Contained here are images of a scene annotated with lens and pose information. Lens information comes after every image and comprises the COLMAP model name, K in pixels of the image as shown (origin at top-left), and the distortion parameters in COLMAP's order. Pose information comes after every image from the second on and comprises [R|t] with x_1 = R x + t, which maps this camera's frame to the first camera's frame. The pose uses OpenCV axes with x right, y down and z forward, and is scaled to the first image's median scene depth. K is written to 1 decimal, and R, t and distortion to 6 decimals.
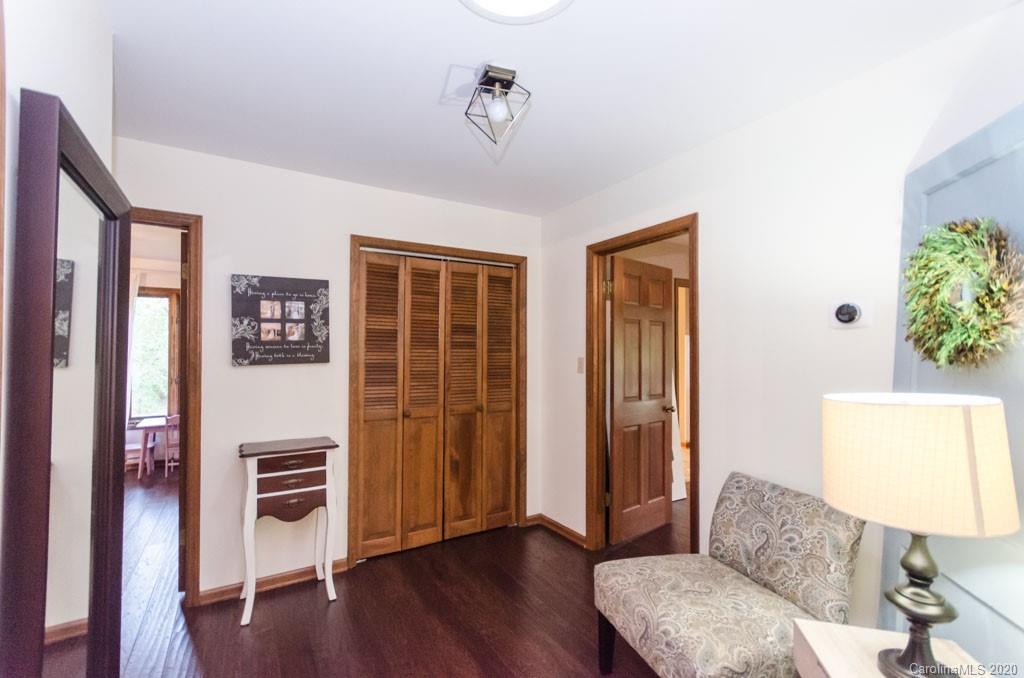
lens RADIAL K [[445.9, 0, 511.6], [0, 445.9, 341.2], [0, 0, 1]] dist [0.000344, -0.000093]
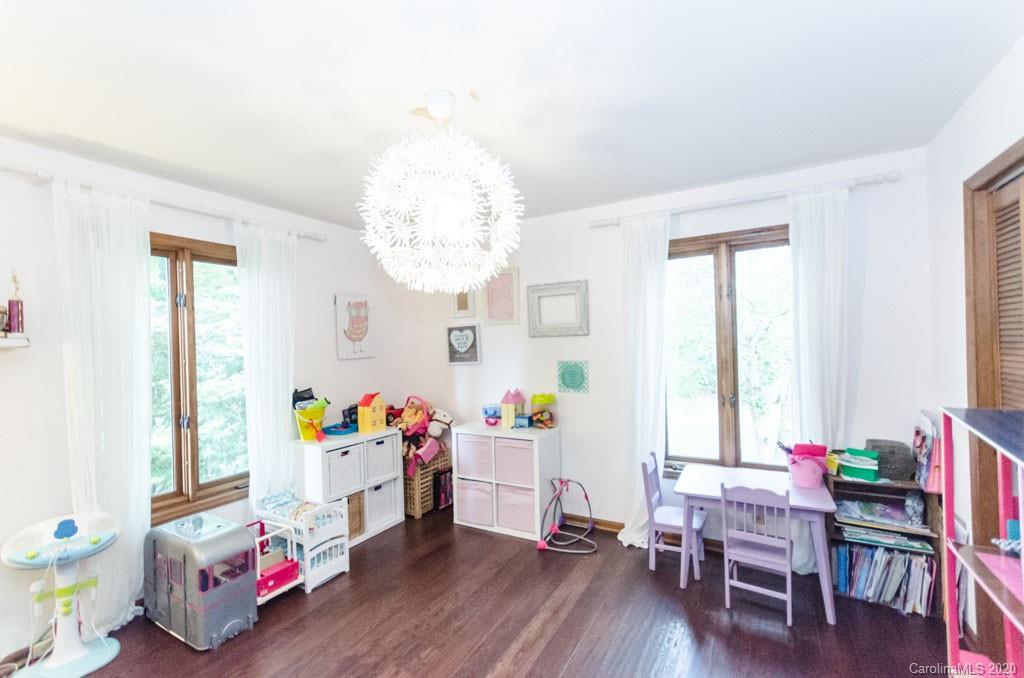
lens RADIAL K [[445.9, 0, 511.2], [0, 445.9, 340.1], [0, 0, 1]] dist [0.000344, -0.000093]
pose [[0.472502, -0.017512, -0.881155, -0.404728], [0.046938, 0.998884, 0.005318, -0.000917], [0.880079, -0.043873, 0.472797, 0.515781]]
